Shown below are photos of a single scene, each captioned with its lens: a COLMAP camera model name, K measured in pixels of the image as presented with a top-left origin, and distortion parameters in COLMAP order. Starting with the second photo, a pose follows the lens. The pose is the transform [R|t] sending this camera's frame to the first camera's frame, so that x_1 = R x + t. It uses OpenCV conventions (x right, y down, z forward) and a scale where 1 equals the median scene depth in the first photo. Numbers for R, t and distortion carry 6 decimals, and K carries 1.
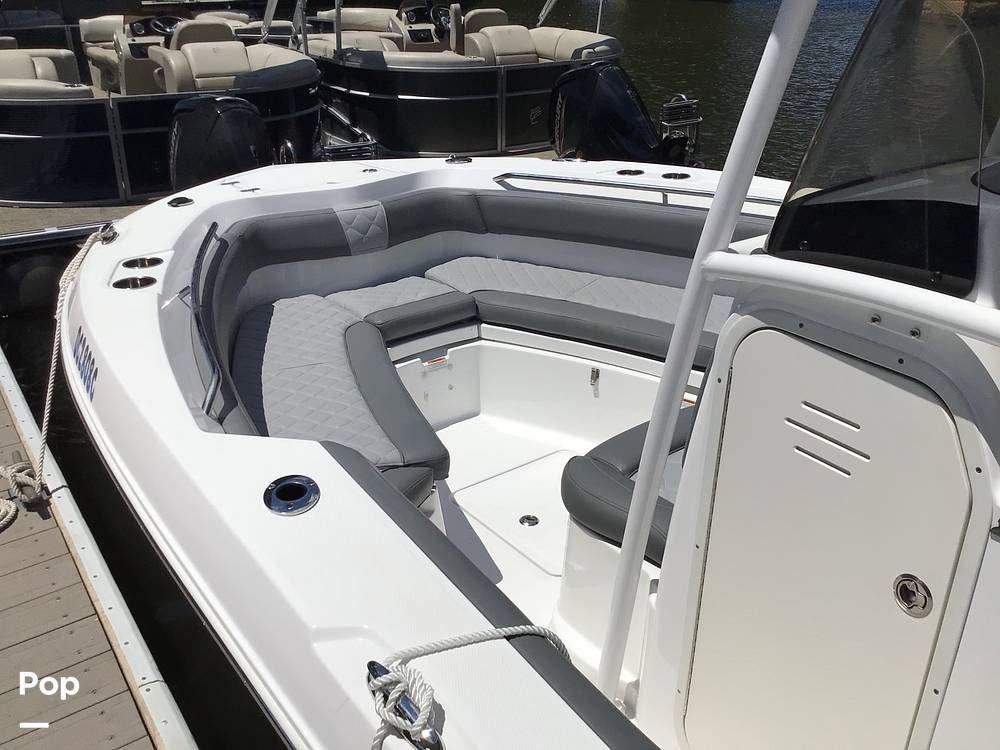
lens RADIAL K [[911.9, 0, 498.5], [0, 911.9, 375.3], [0, 0, 1]] dist [0.006194, 0.000000]
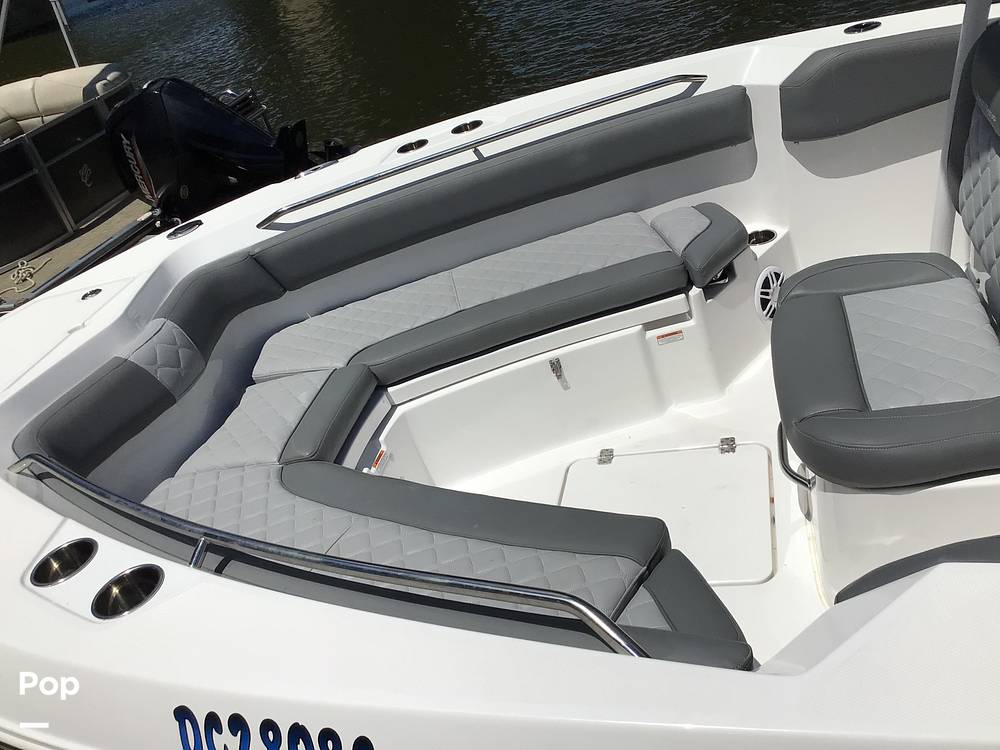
lens RADIAL K [[911.9, 0, 494.5], [0, 911.9, 381.0], [0, 0, 1]] dist [0.006194, 0.000000]
pose [[0.732253, -0.501376, 0.460899, -0.308698], [0.496132, 0.856338, 0.143312, -0.130208], [-0.466539, 0.123726, 0.875804, 0.287751]]
